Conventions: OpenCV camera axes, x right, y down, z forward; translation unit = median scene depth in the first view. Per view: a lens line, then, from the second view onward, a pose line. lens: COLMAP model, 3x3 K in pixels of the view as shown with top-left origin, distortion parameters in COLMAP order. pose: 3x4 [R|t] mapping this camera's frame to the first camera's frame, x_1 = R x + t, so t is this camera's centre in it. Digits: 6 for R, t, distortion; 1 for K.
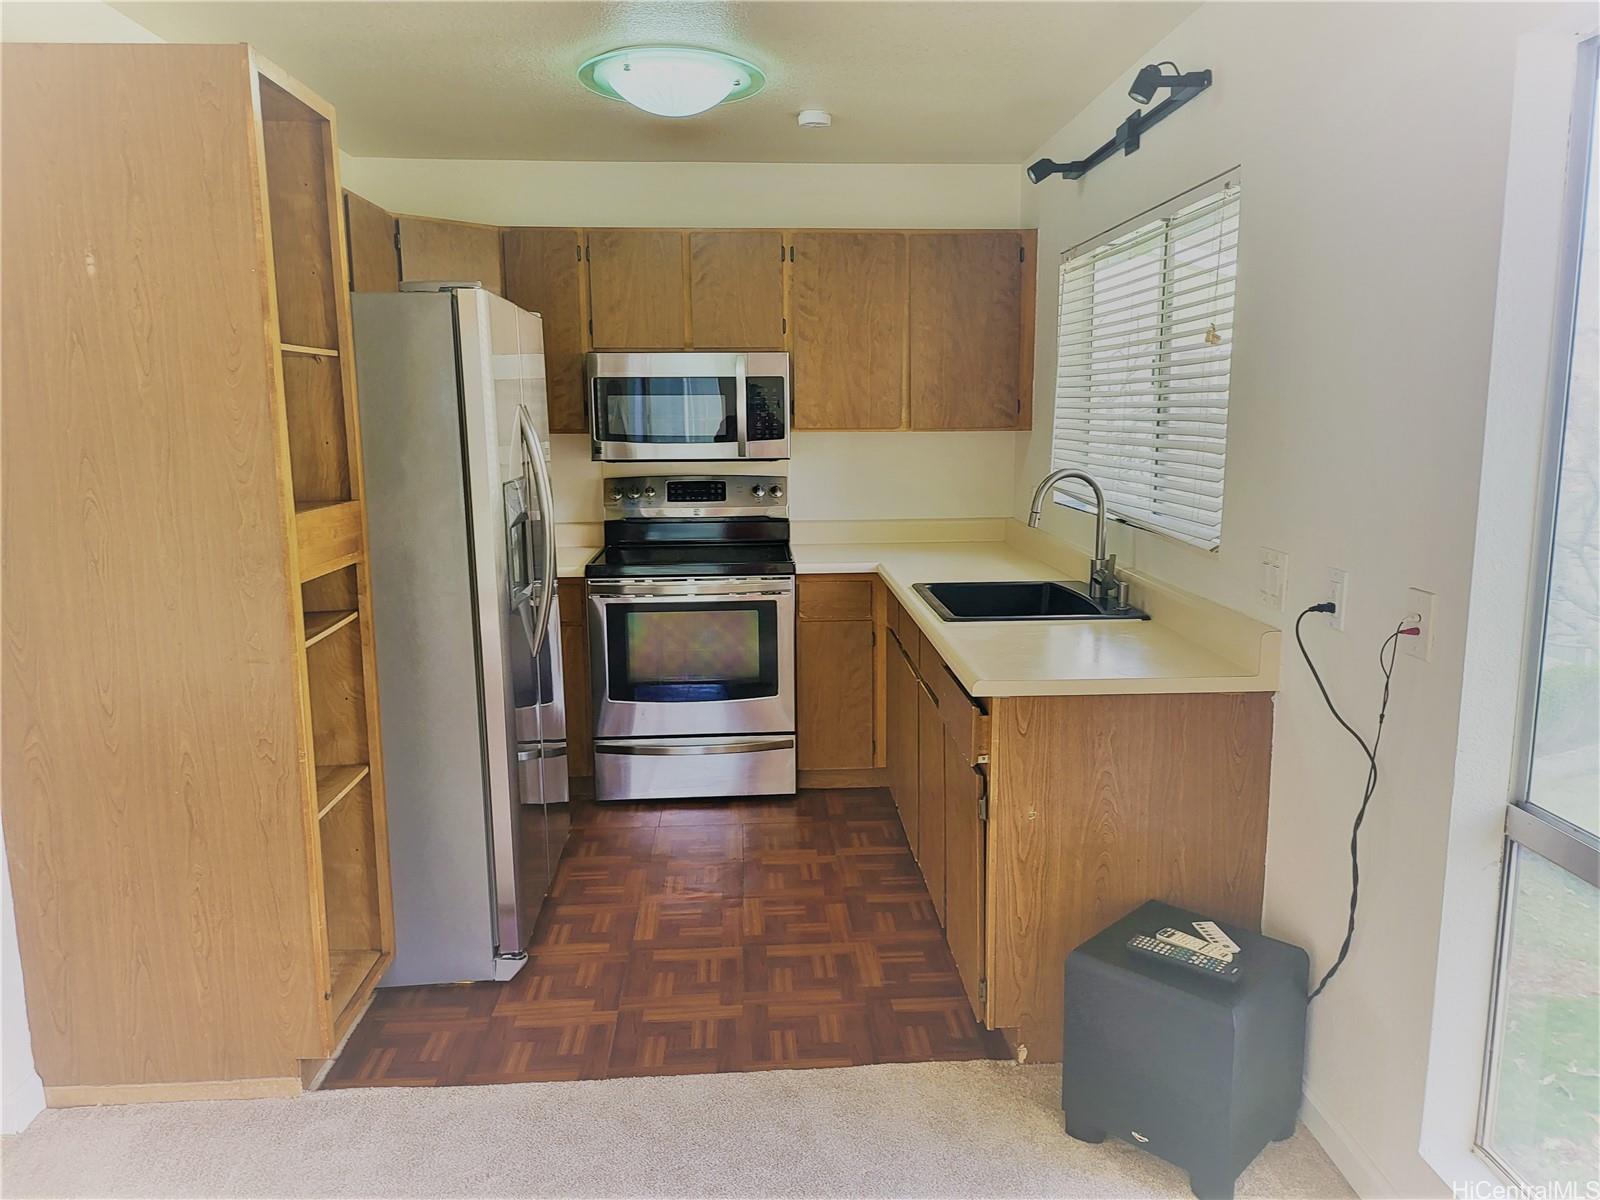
lens RADIAL K [[1122.9, 0, 806.8], [0, 1122.9, 592.0], [0, 0, 1]] dist [0.023645, -0.002989]
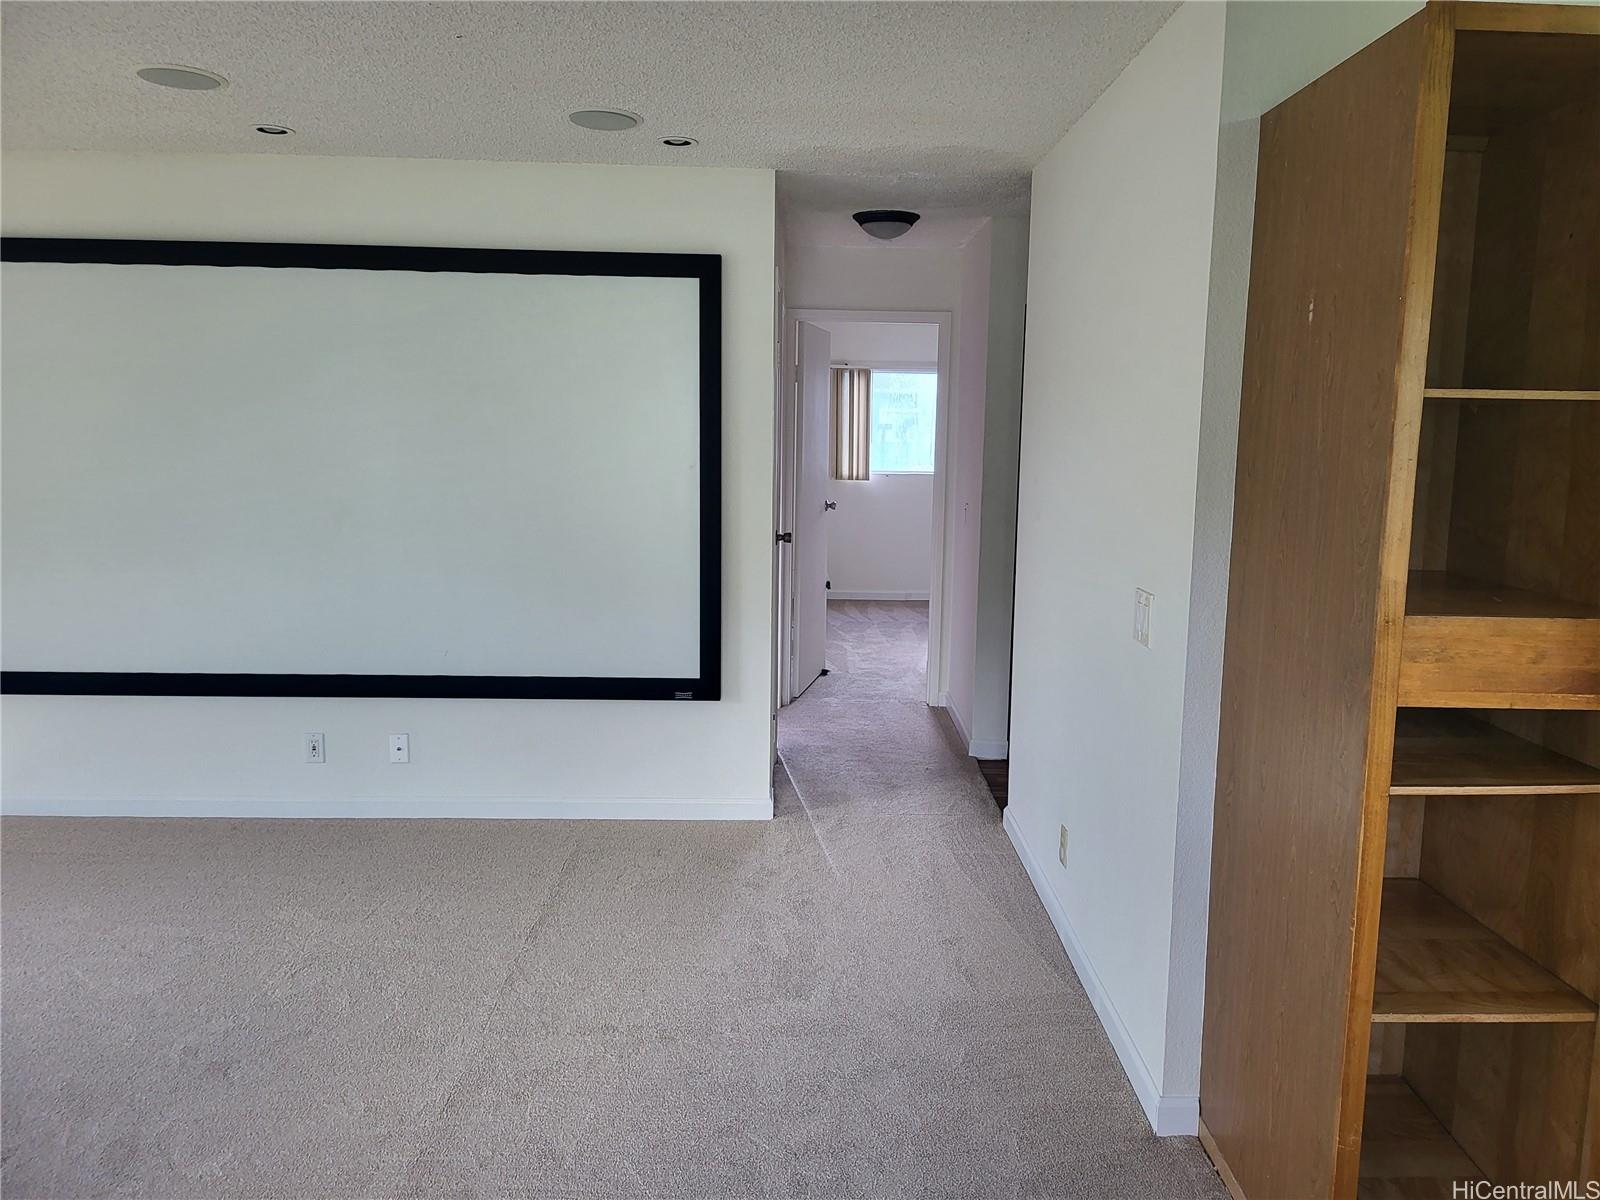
lens RADIAL K [[1122.9, 0, 806.8], [0, 1122.9, 592.0], [0, 0, 1]] dist [0.023645, -0.002989]
pose [[-0.053809, 0.153579, -0.986670, 0.187994], [-0.163523, 0.973407, 0.160433, -0.085930], [0.985071, 0.169976, -0.027264, 0.385882]]
